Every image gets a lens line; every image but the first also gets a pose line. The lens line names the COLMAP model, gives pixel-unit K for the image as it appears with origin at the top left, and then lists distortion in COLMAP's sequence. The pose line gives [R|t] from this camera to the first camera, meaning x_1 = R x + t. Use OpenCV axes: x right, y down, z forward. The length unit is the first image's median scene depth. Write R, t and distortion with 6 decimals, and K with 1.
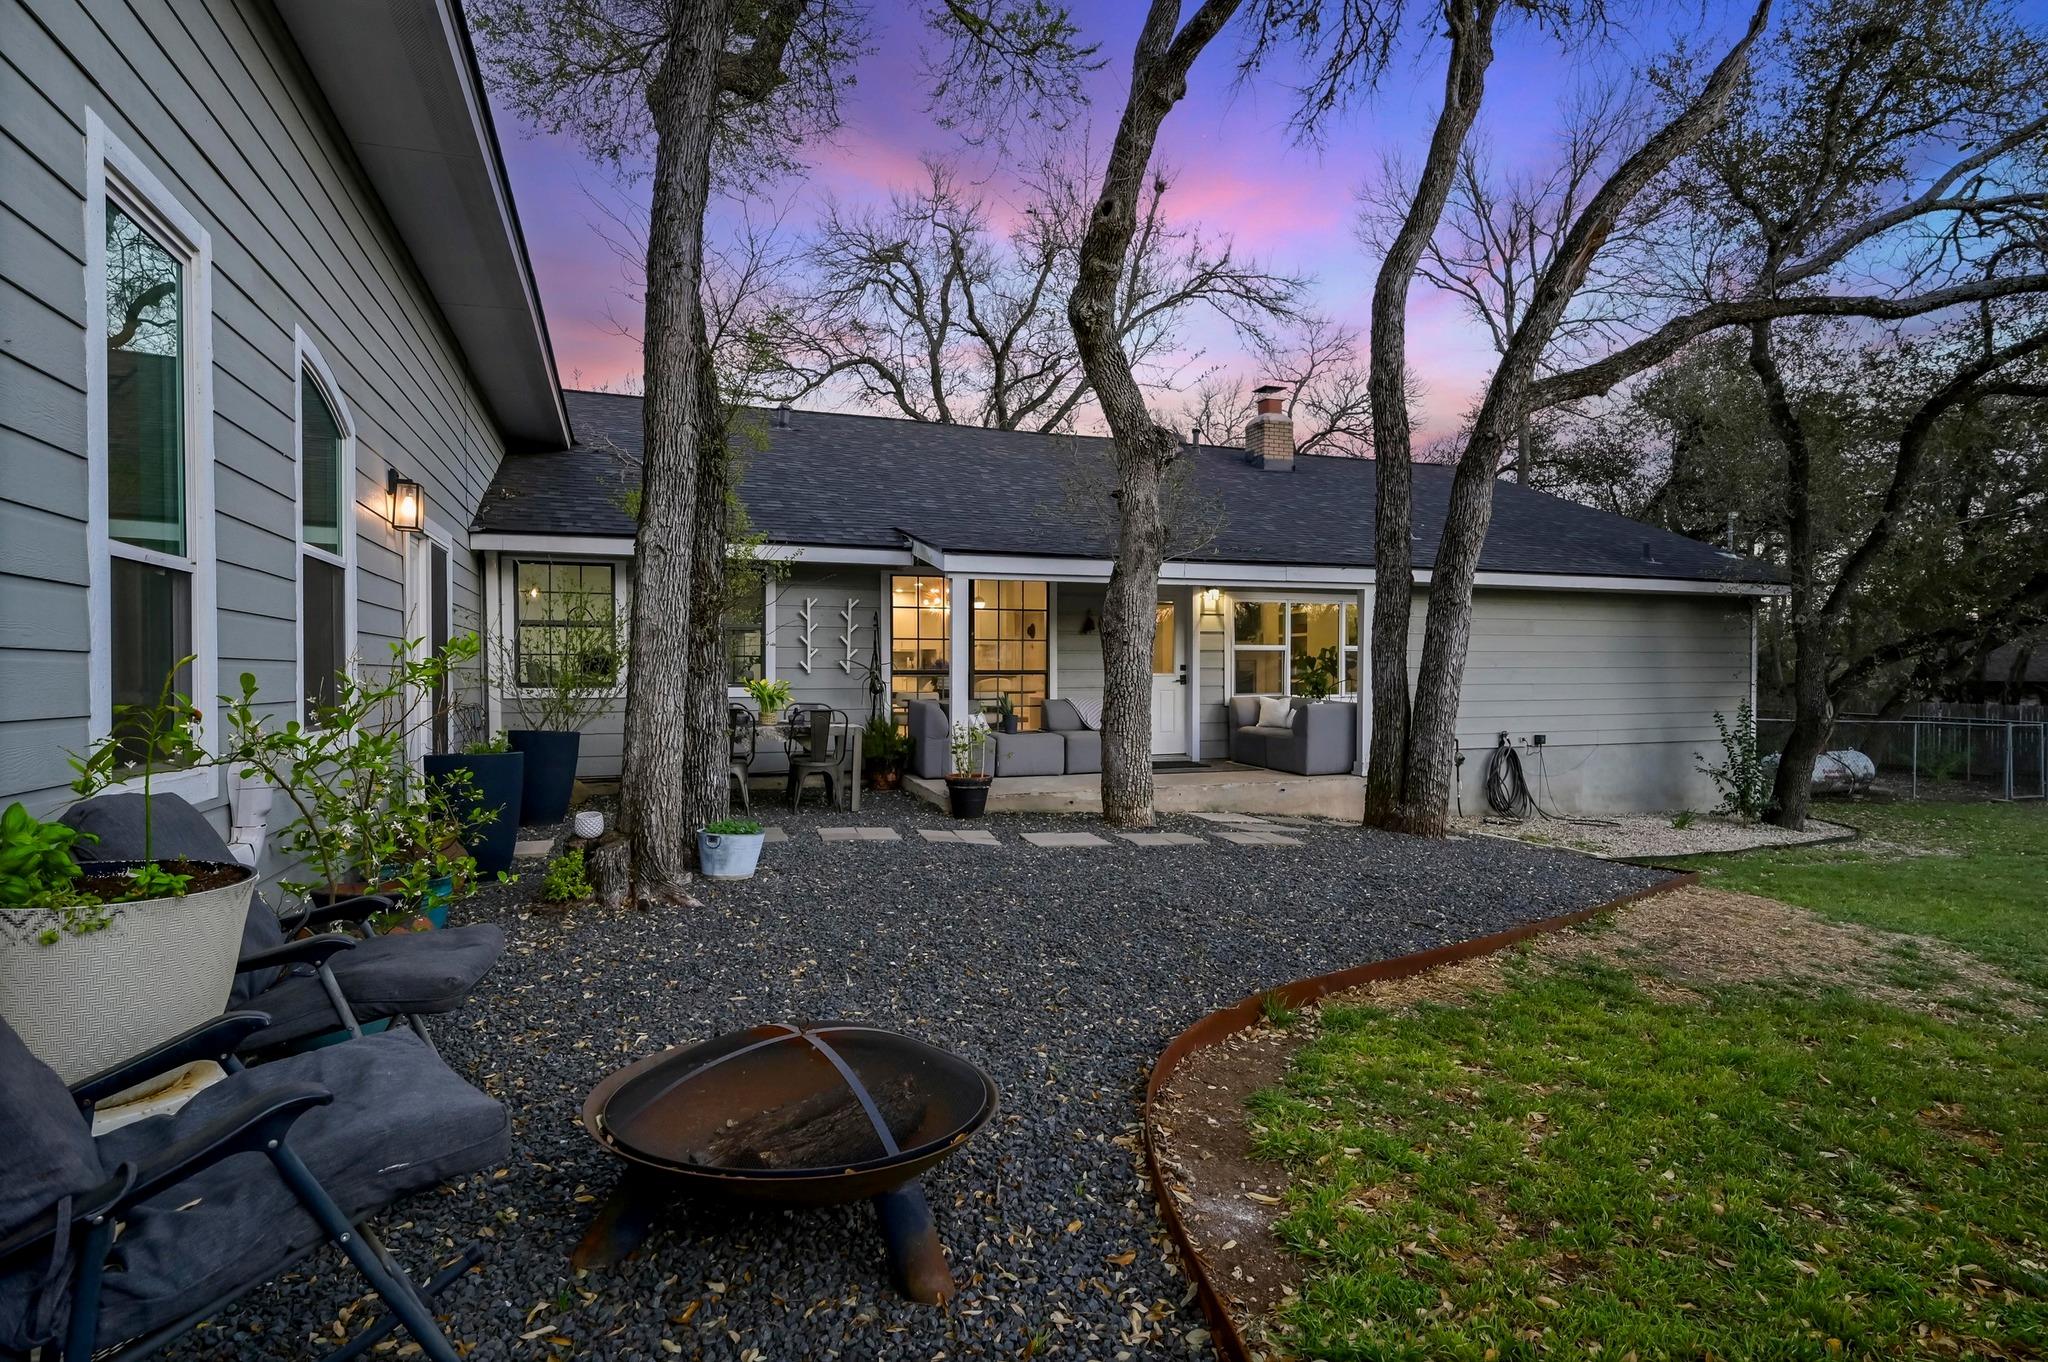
lens RADIAL K [[1062.2, 0, 1026.7], [0, 1062.2, 684.1], [0, 0, 1]] dist [0.001904, 0.000122]
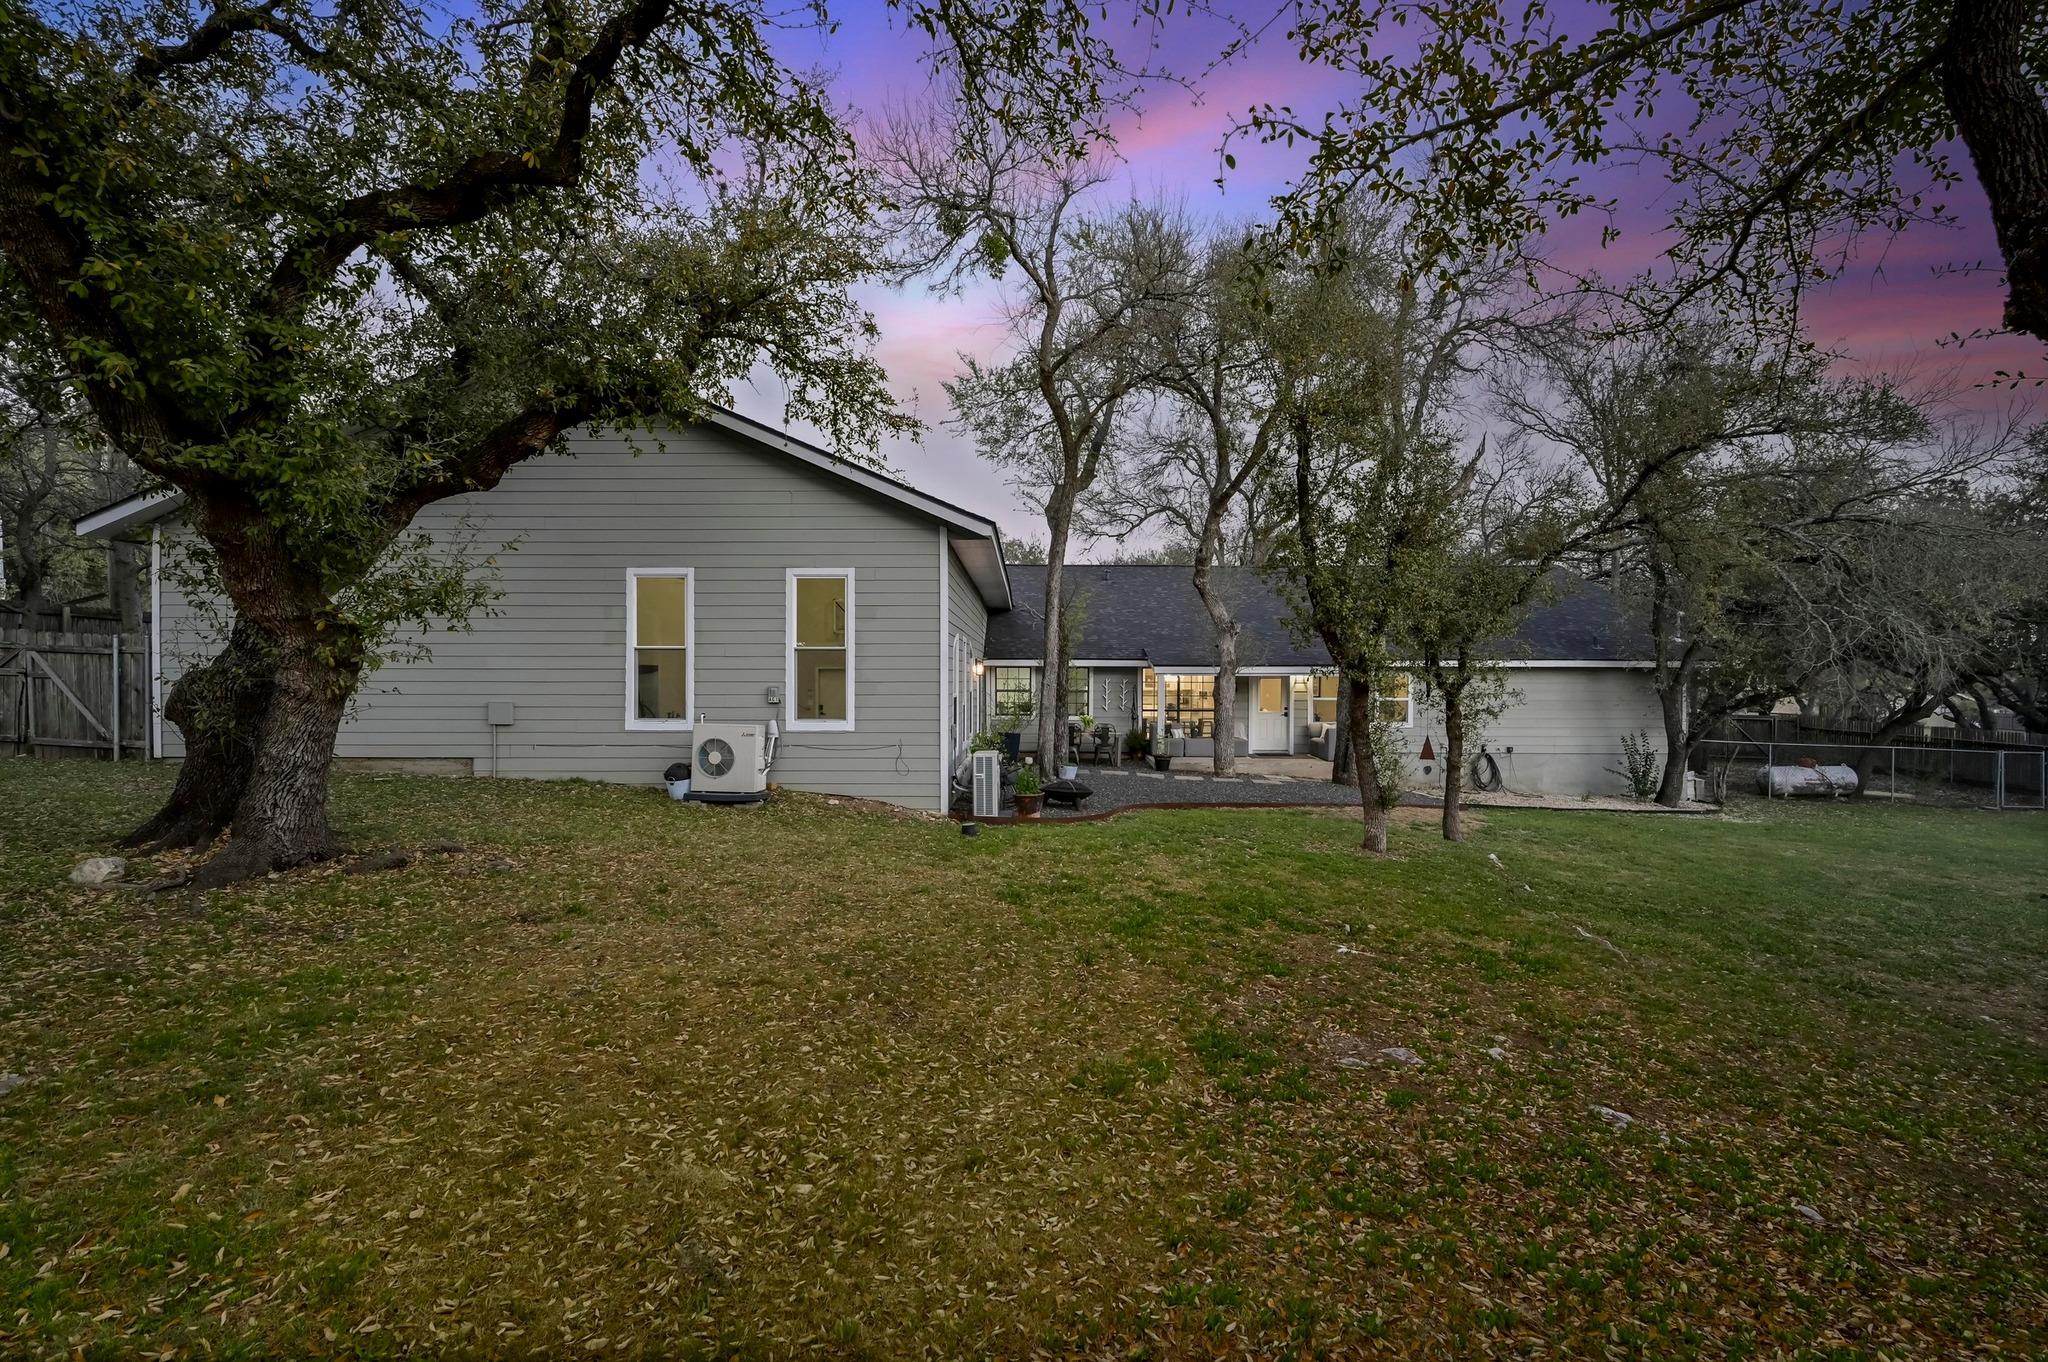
lens RADIAL K [[953.6, 0, 1022.9], [0, 953.6, 680.0], [0, 0, 1]] dist [0.002589, 0.000106]
pose [[0.936619, 0.006484, -0.350289, 0.346291], [-0.009115, 0.999941, -0.005862, -0.060909], [0.350231, 0.008683, 0.936623, -1.007071]]
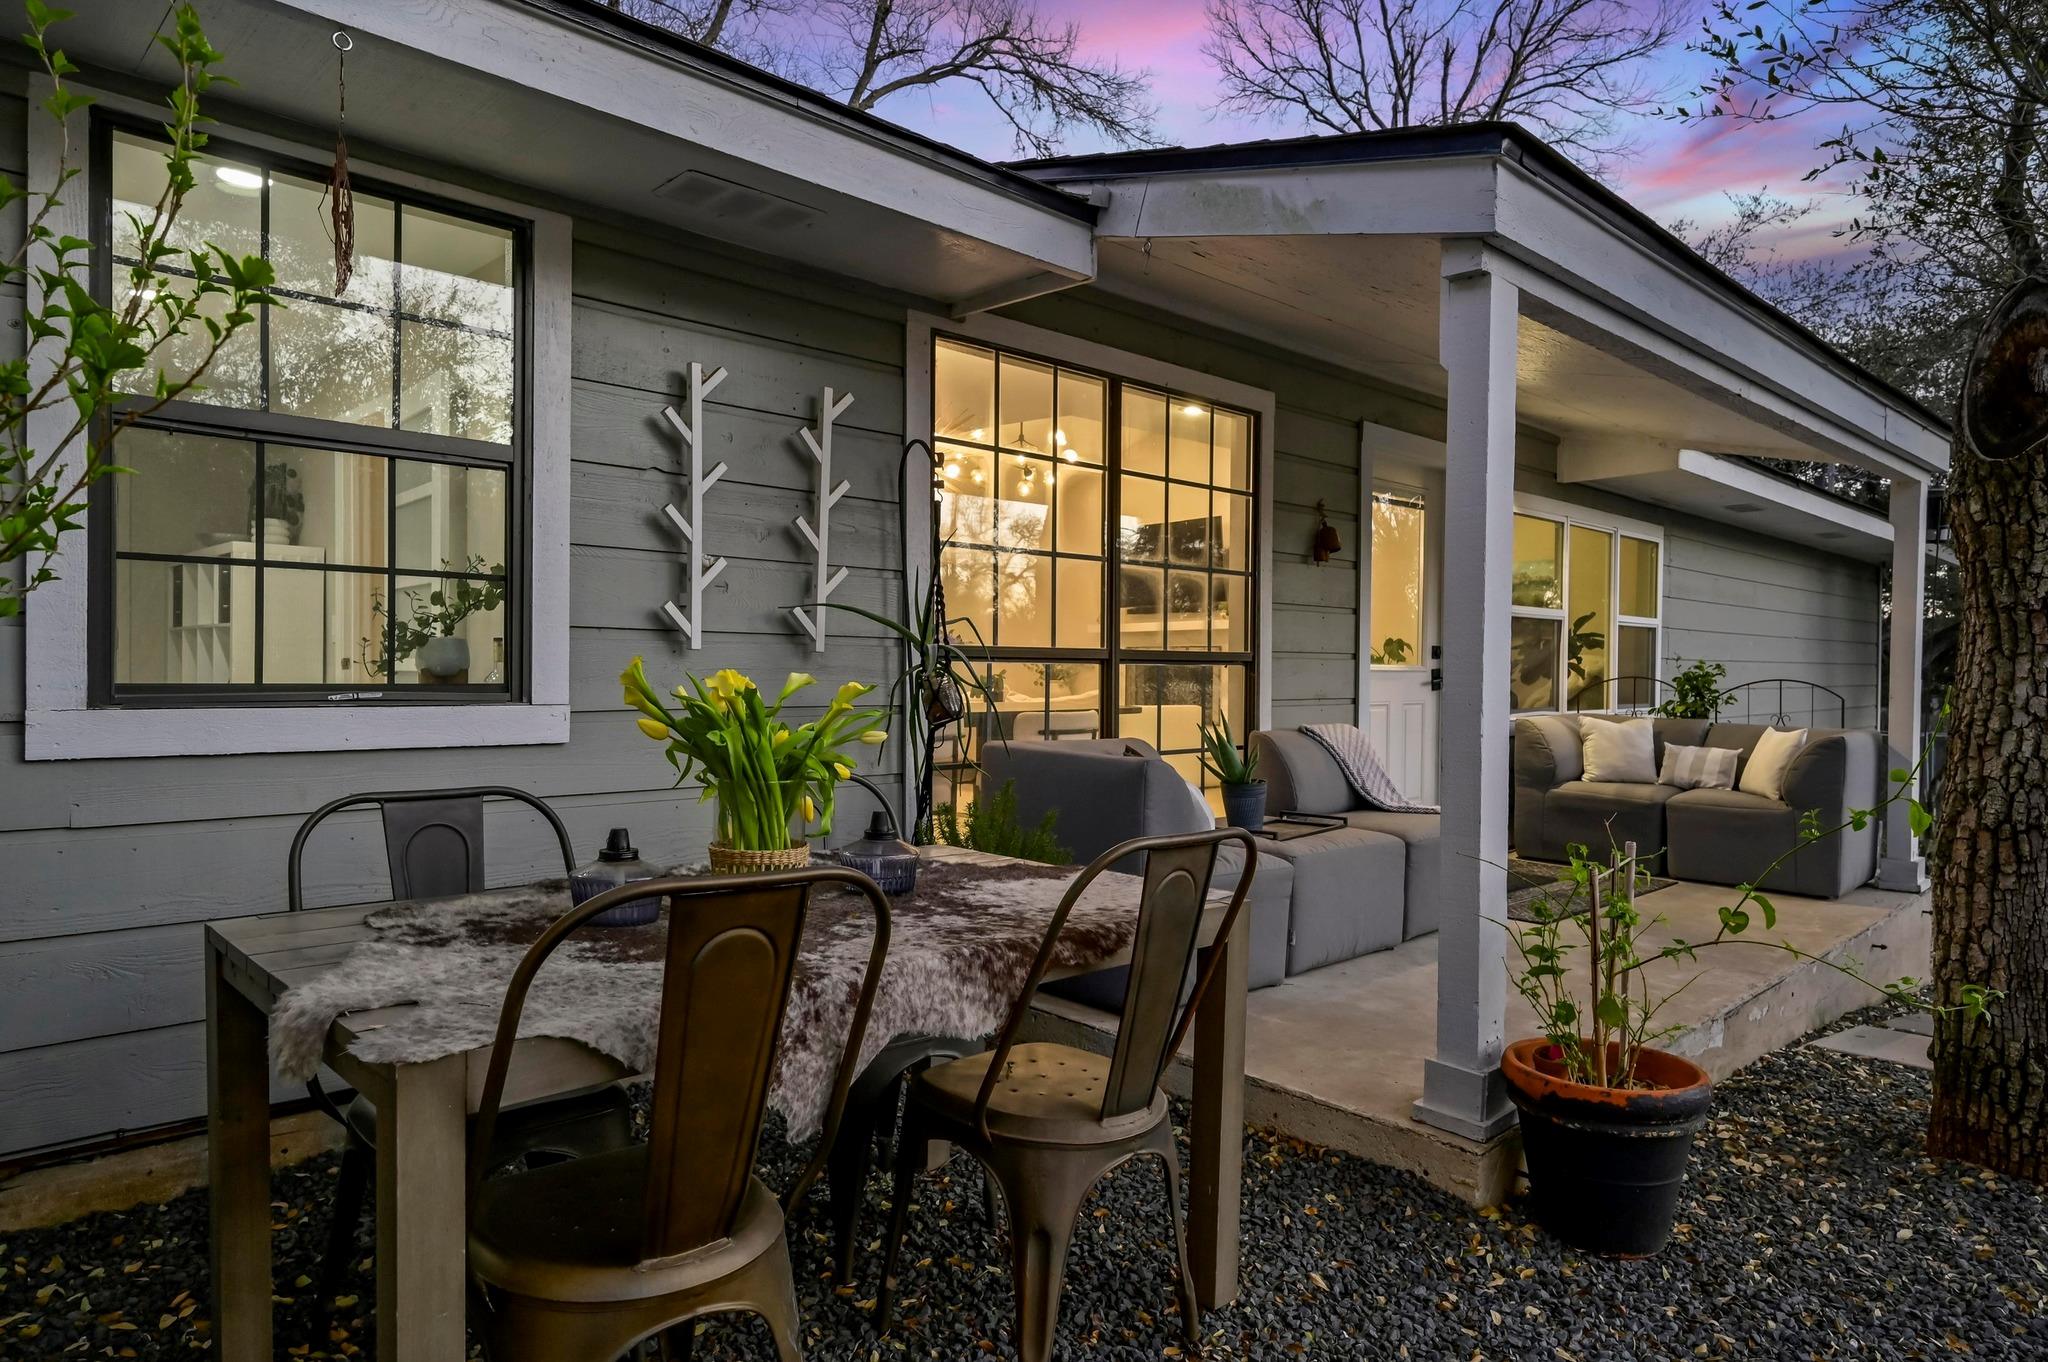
lens RADIAL K [[1235.9, 0, 1022.2], [0, 1235.9, 680.5], [0, 0, 1]] dist [-0.002513, -0.000265]
pose [[0.907582, -0.000173, 0.419876, -0.255406], [0.002741, 0.999981, -0.005514, -0.001358], [-0.419867, 0.006155, 0.907565, 0.687086]]
